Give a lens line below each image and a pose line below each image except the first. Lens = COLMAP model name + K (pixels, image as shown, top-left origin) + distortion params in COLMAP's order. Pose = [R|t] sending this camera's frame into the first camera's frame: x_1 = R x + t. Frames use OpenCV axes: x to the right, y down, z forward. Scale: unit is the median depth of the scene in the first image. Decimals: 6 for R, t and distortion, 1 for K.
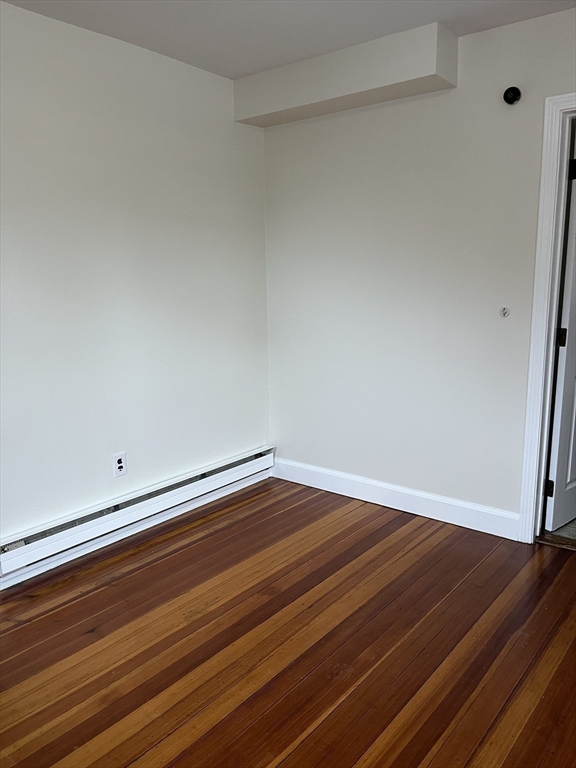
lens RADIAL K [[580.0, 0, 288.5], [0, 580.0, 386.9], [0, 0, 1]] dist [0.075166, -0.121336]
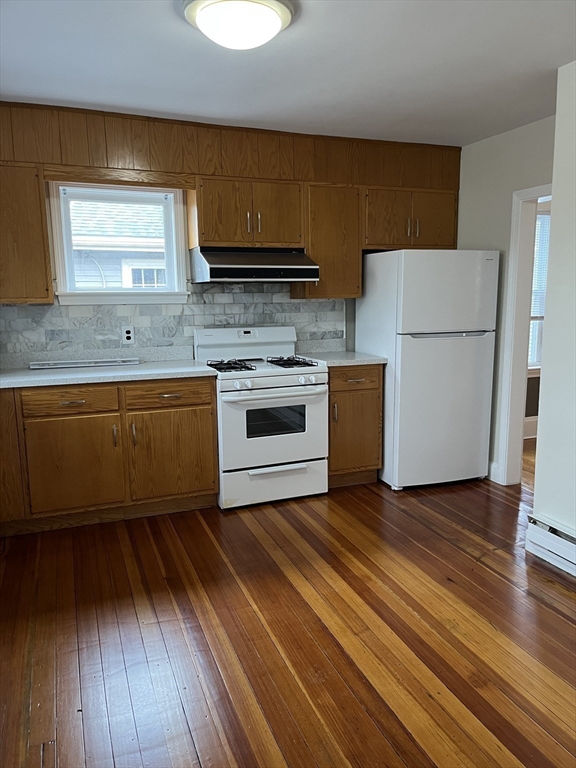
lens RADIAL K [[580.0, 0, 288.5], [0, 580.0, 386.9], [0, 0, 1]] dist [0.075166, -0.121336]
pose [[-0.488882, 0.161428, -0.857284, 0.911086], [-0.154112, 0.951290, 0.267014, -0.279858], [0.858629, 0.262656, -0.440190, 1.240541]]
